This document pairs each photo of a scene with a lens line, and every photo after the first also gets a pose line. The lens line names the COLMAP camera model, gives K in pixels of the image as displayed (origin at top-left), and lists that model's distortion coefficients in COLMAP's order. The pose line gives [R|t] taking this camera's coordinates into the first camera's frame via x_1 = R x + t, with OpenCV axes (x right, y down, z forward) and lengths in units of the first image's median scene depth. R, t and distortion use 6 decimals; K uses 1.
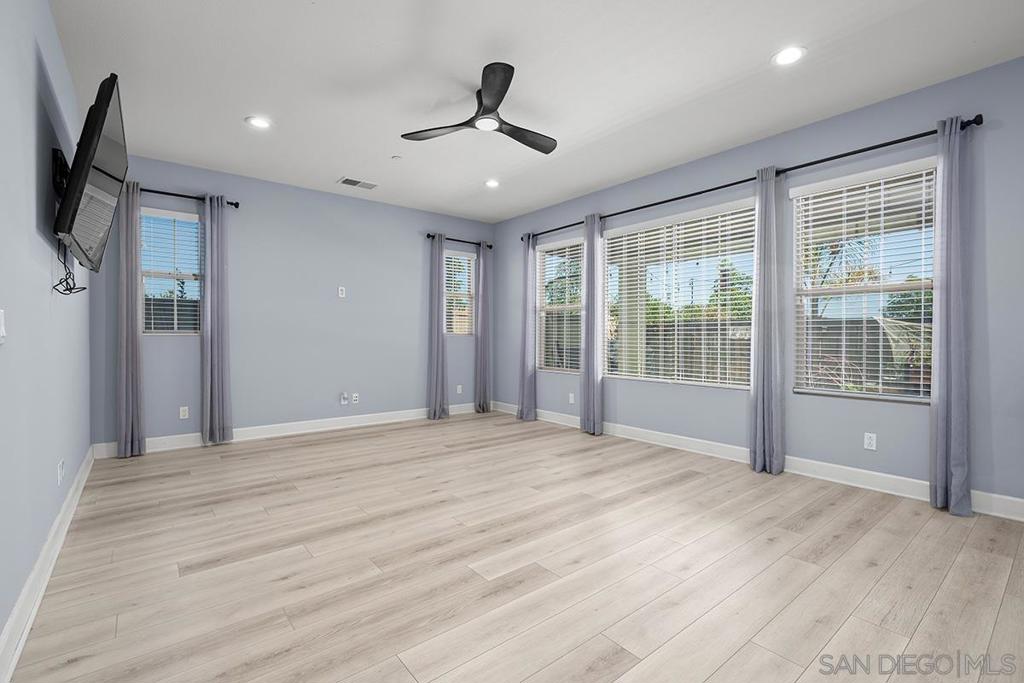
lens RADIAL K [[461.3, 0, 508.3], [0, 461.3, 343.5], [0, 0, 1]] dist [0.001982, -0.000366]
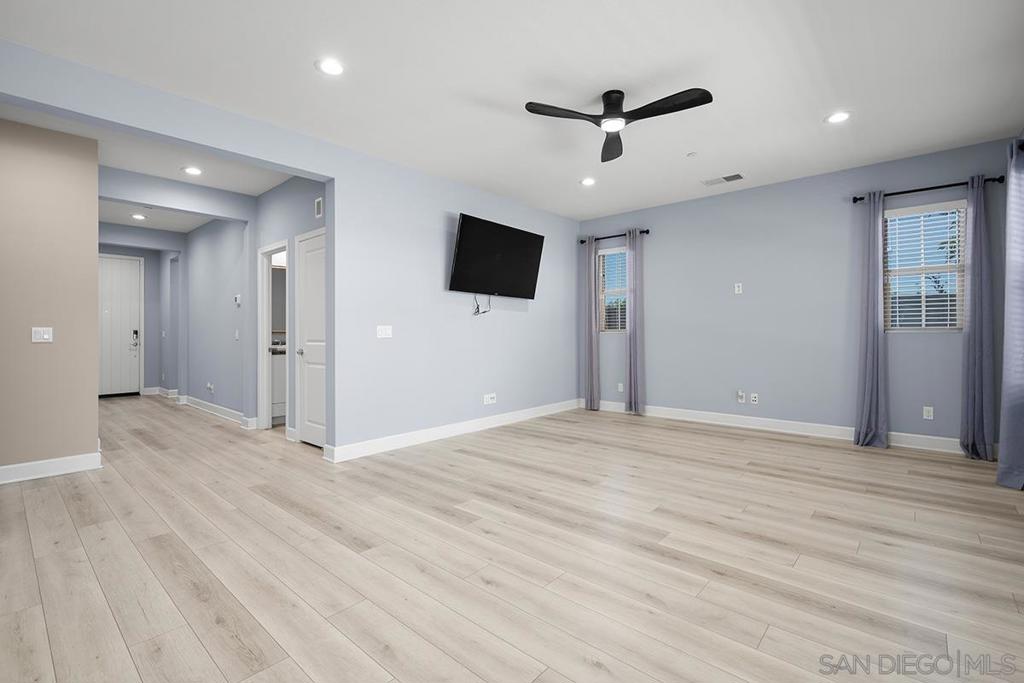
lens RADIAL K [[461.3, 0, 510.9], [0, 461.3, 333.8], [0, 0, 1]] dist [0.001982, -0.000366]
pose [[0.162379, -0.001555, -0.986727, 0.700430], [-0.010094, 0.999944, -0.003236, -0.008328], [0.986677, 0.010485, 0.162354, 0.471452]]
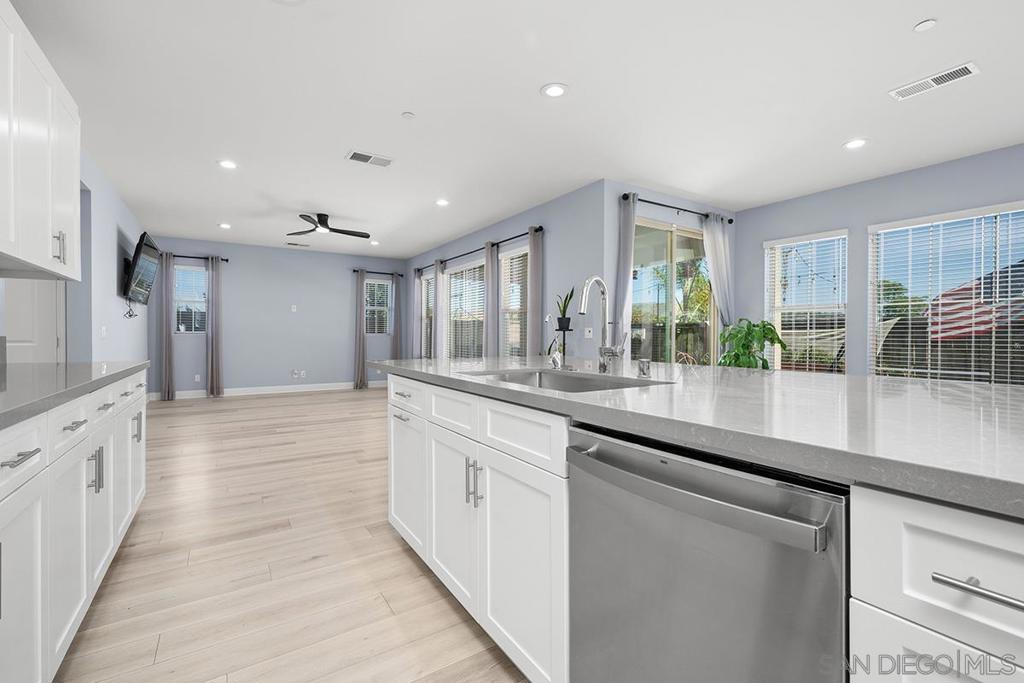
lens RADIAL K [[461.3, 0, 515.8], [0, 461.3, 341.2], [0, 0, 1]] dist [0.001982, -0.000366]
pose [[0.994404, 0.002194, -0.105625, 0.771162], [-0.002810, 0.999980, -0.005691, 0.014865], [0.105610, 0.005956, 0.994390, -0.699071]]
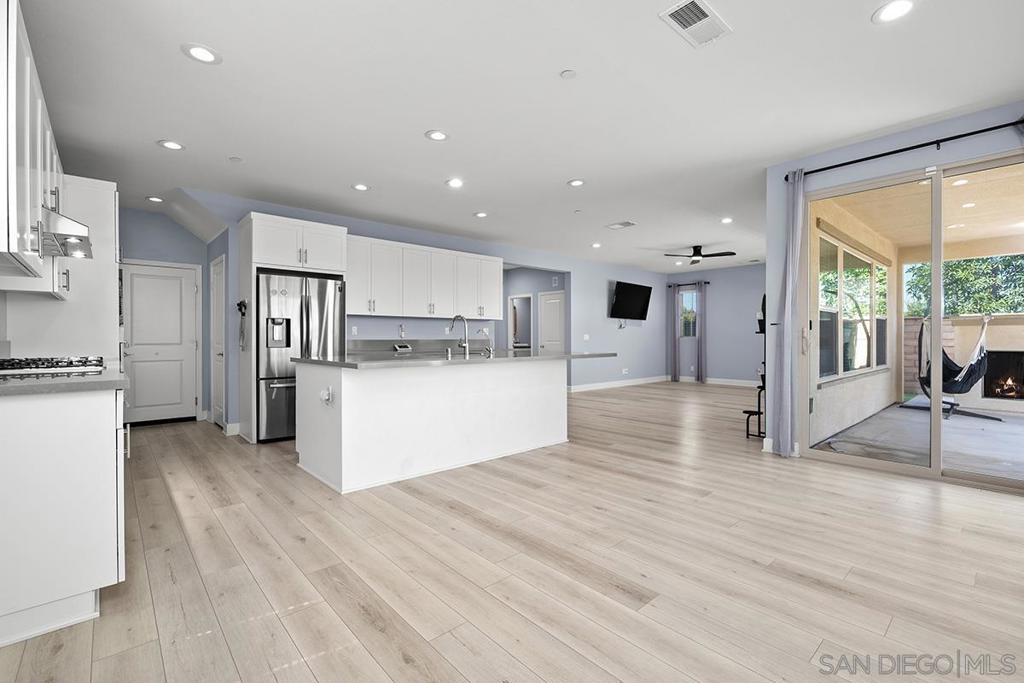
lens RADIAL K [[461.3, 0, 509.0], [0, 461.3, 344.1], [0, 0, 1]] dist [0.001982, -0.000366]
pose [[0.053225, 0.009786, -0.998535, 1.945085], [-0.011675, 0.999890, 0.009177, 0.004240], [0.998514, 0.011169, 0.053333, -0.162205]]
